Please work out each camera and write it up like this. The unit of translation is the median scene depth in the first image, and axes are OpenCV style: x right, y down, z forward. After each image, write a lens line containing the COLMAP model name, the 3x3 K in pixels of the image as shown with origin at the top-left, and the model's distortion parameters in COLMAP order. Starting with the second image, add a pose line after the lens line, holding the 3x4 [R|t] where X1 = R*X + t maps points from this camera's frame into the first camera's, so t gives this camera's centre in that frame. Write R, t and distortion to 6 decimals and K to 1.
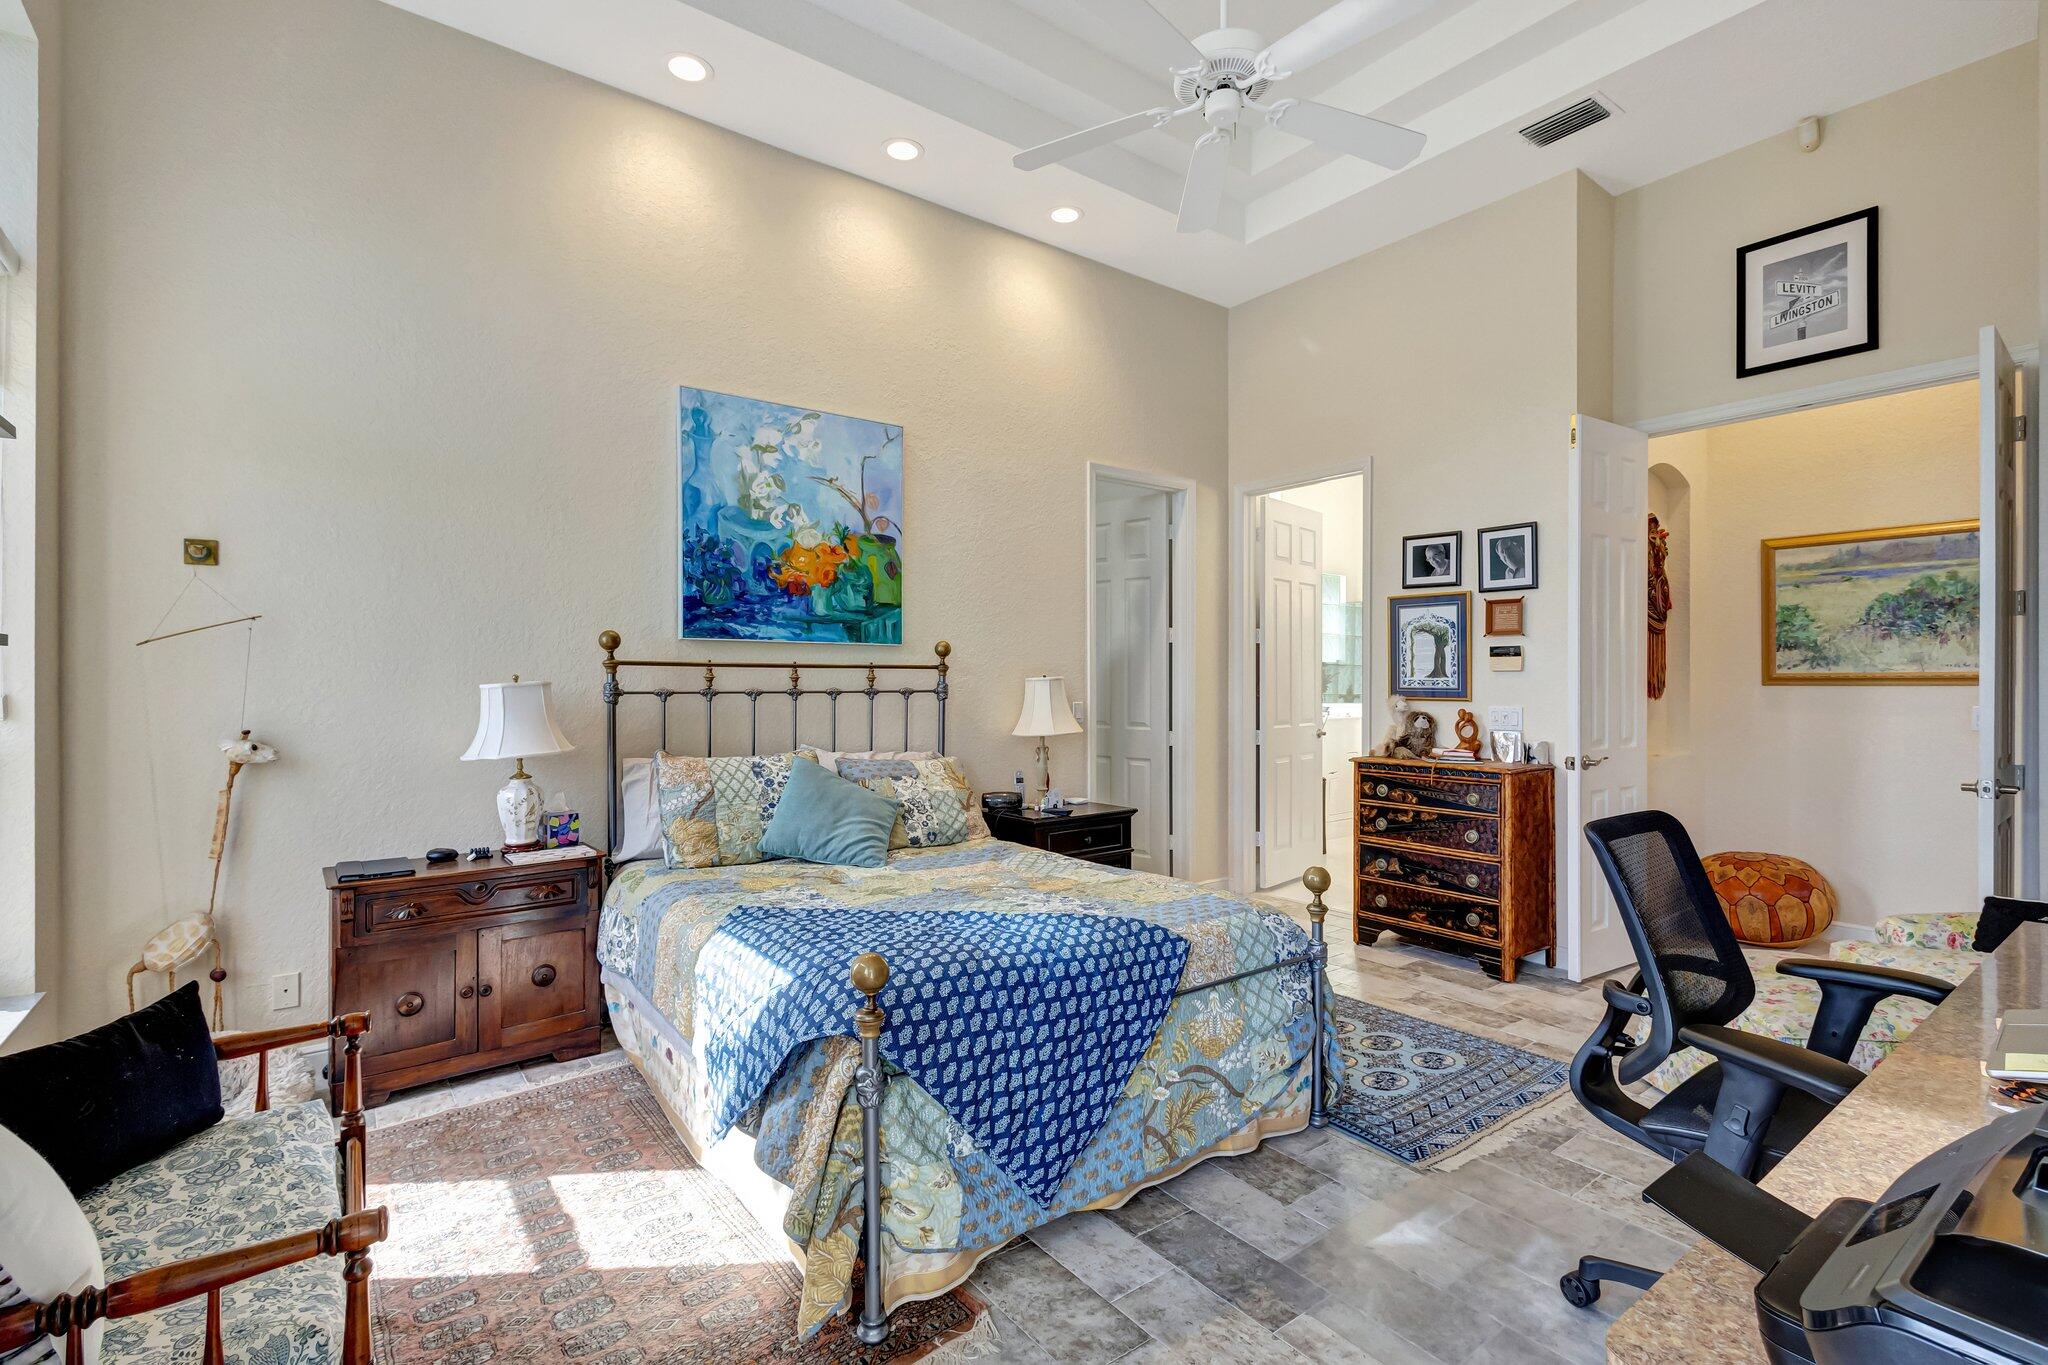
lens RADIAL K [[946.9, 0, 1019.7], [0, 946.9, 679.5], [0, 0, 1]] dist [0.010834, -0.002628]
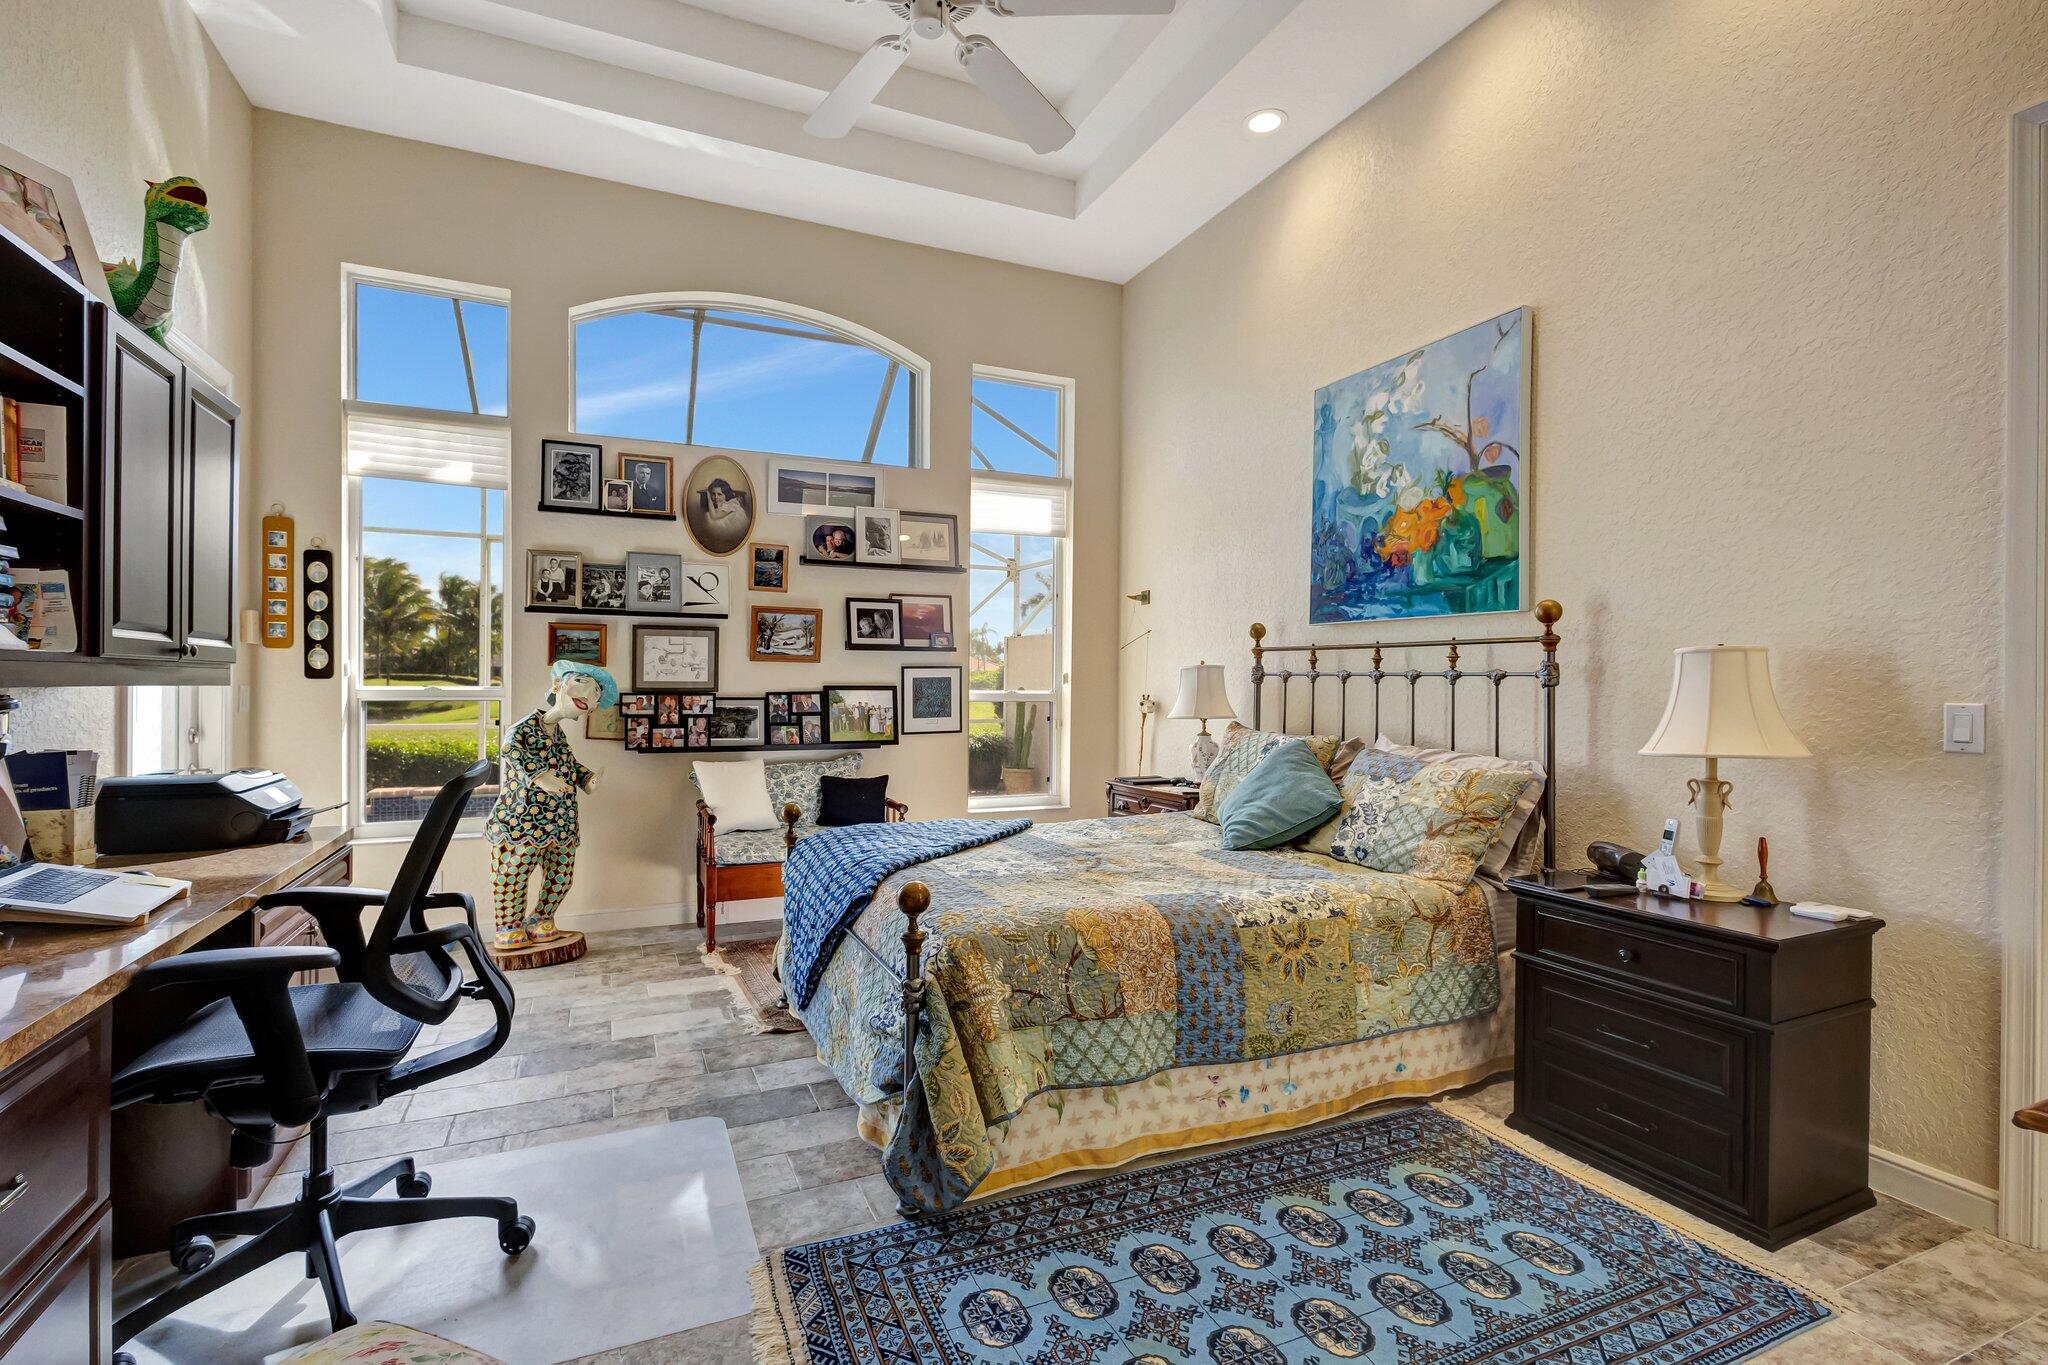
lens RADIAL K [[946.9, 0, 1026.1], [0, 946.9, 685.3], [0, 0, 1]] dist [0.010834, -0.002628]
pose [[-0.222625, 0.004269, -0.974895, 0.720866], [-0.006907, 0.999958, 0.005956, 0.020146], [0.974880, 0.008060, -0.222586, 0.865711]]
